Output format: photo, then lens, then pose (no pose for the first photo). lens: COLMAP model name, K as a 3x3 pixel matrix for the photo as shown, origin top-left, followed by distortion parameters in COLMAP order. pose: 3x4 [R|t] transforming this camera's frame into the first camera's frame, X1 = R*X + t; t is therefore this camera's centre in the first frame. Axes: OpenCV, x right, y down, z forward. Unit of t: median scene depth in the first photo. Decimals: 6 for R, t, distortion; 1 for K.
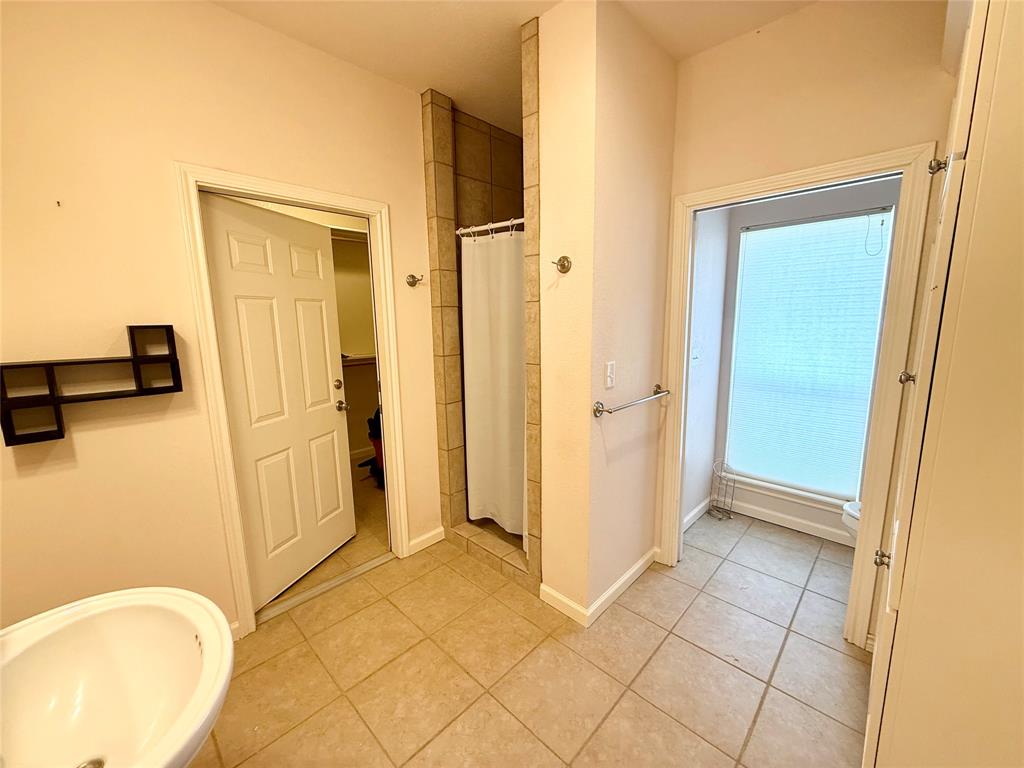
lens RADIAL K [[407.4, 0, 509.5], [0, 407.4, 380.8], [0, 0, 1]] dist [-0.000635, 0.000417]
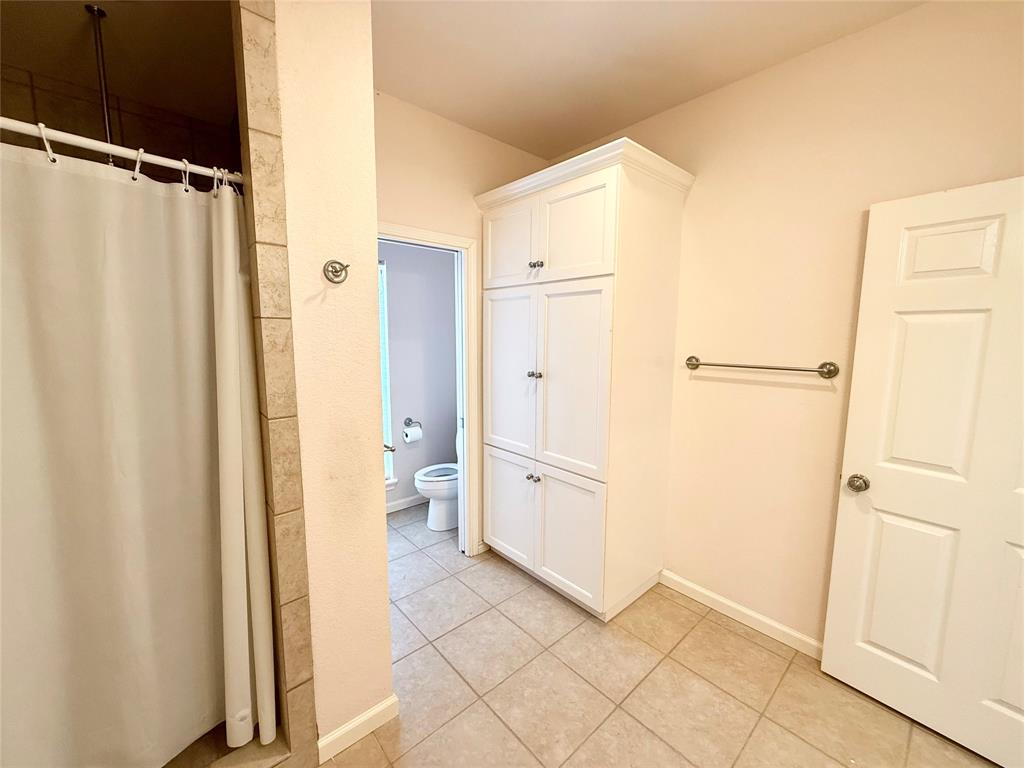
lens RADIAL K [[407.4, 0, 508.9], [0, 407.4, 383.7], [0, 0, 1]] dist [-0.000635, 0.000417]
pose [[0.077728, -0.108334, 0.991071, -0.579348], [0.151138, 0.983870, 0.095694, -0.108652], [-0.985452, 0.142350, 0.092847, 0.646720]]
